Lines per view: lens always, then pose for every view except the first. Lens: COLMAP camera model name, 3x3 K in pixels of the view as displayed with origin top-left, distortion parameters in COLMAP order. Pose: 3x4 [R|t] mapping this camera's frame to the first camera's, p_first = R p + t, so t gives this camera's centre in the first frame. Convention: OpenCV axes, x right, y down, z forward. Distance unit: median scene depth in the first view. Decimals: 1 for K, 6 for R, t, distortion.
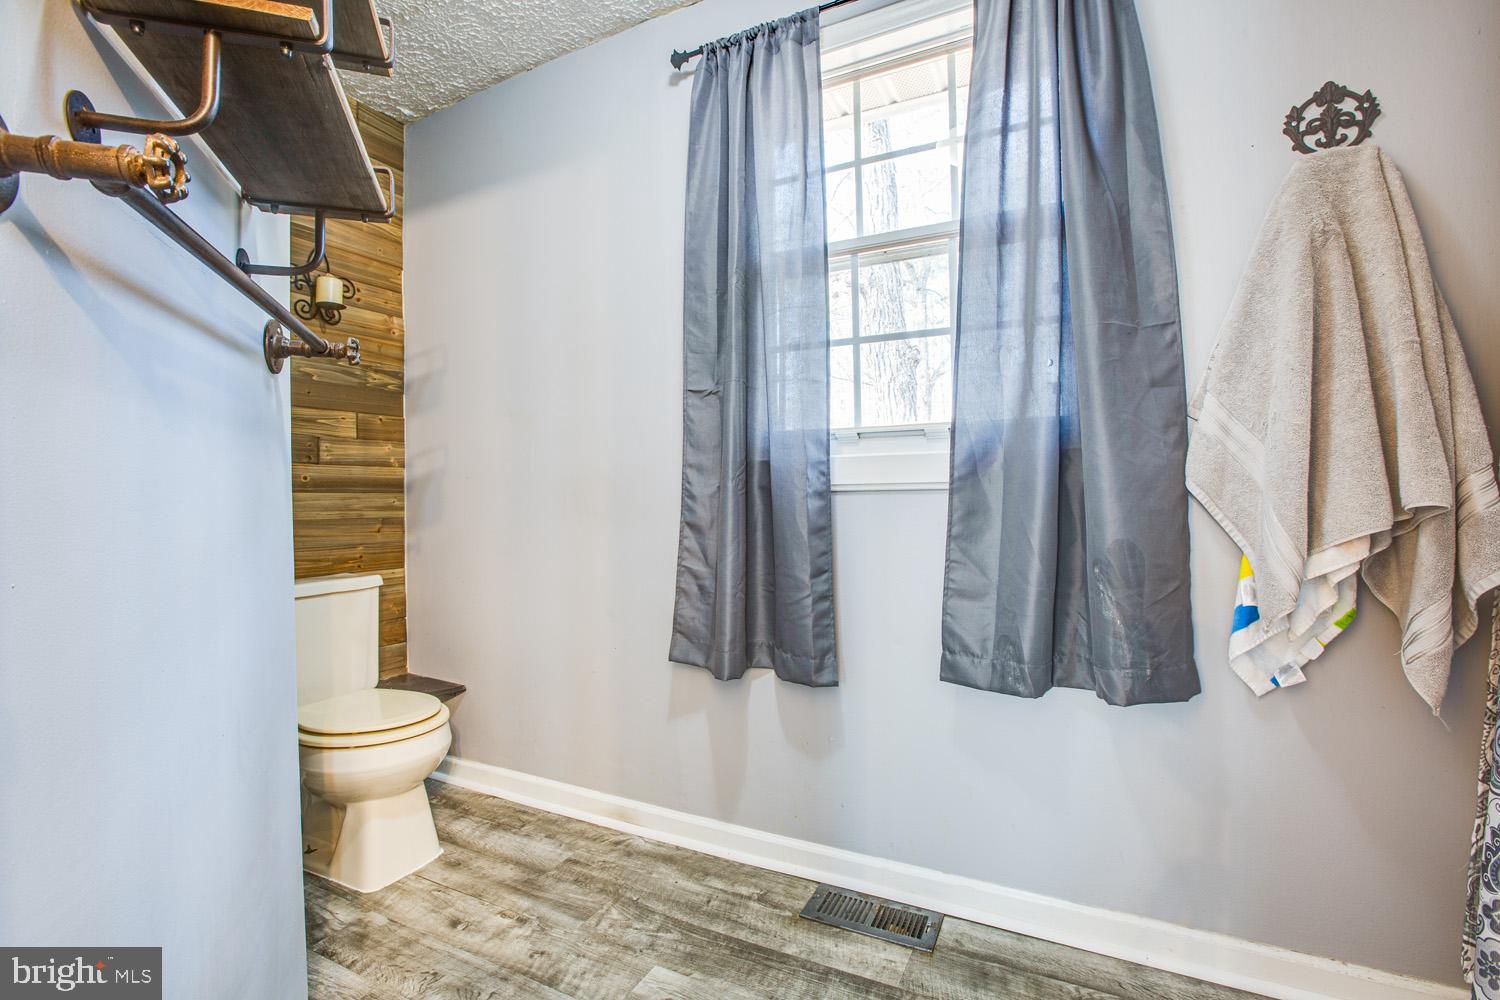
lens RADIAL K [[685.6, 0, 744.7], [0, 685.6, 498.8], [0, 0, 1]] dist [-0.048230, 0.015888]
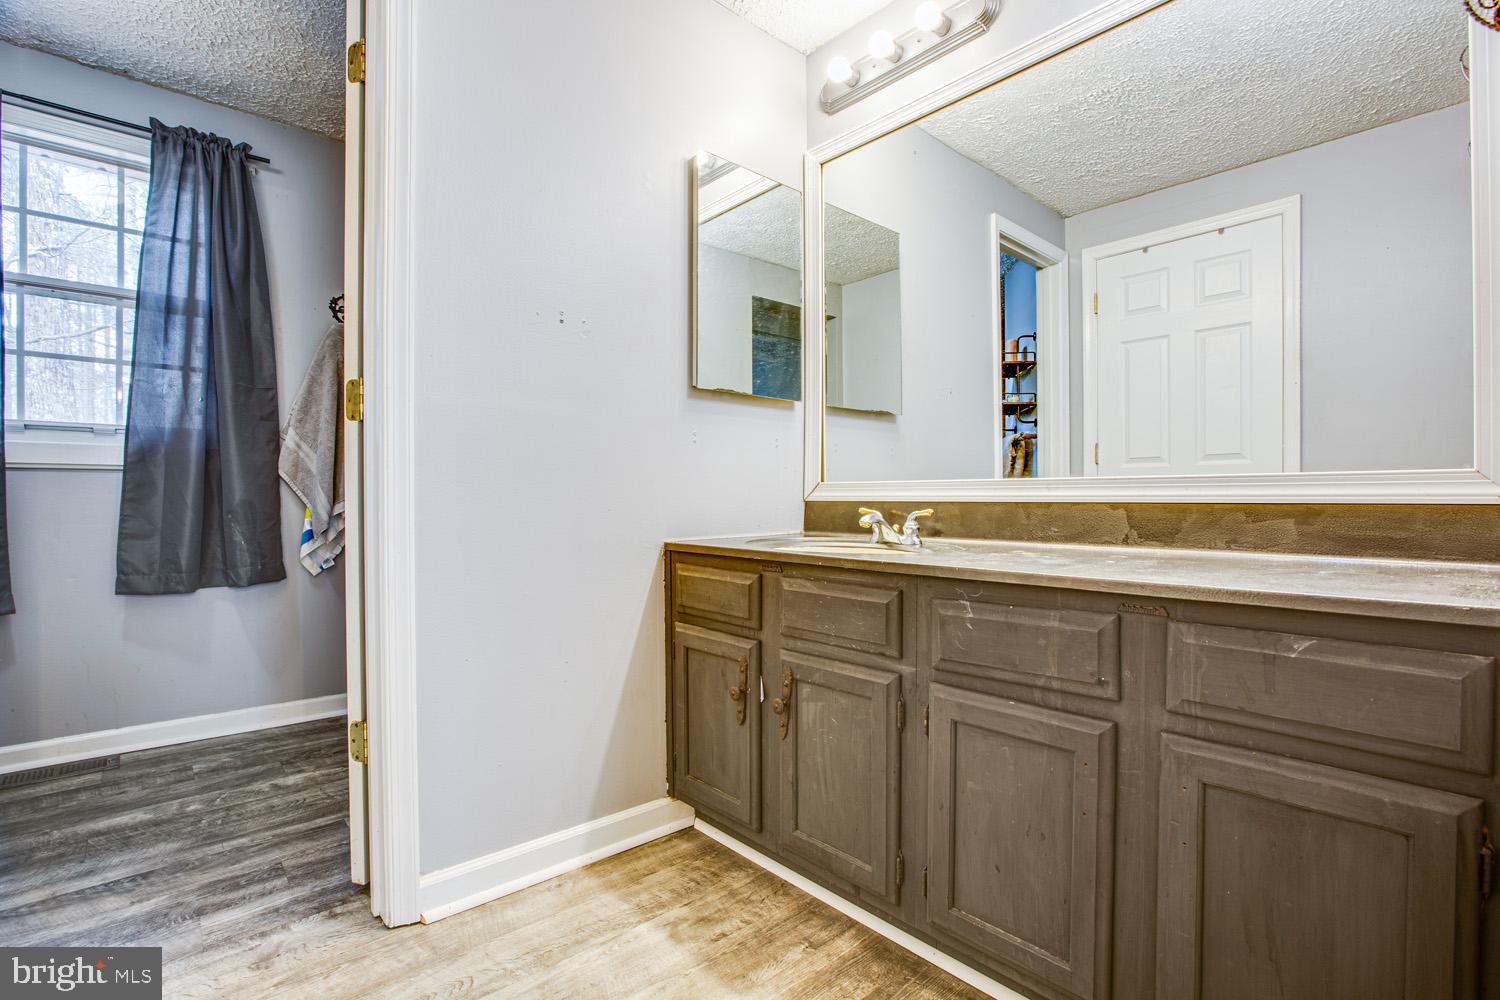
lens RADIAL K [[685.6, 0, 748.5], [0, 685.6, 508.7], [0, 0, 1]] dist [-0.048230, 0.015888]
pose [[0.368256, 0.003726, 0.929717, -0.632339], [-0.001184, 0.999993, -0.003538, 0.086612], [-0.929724, 0.000202, 0.368258, -0.951347]]
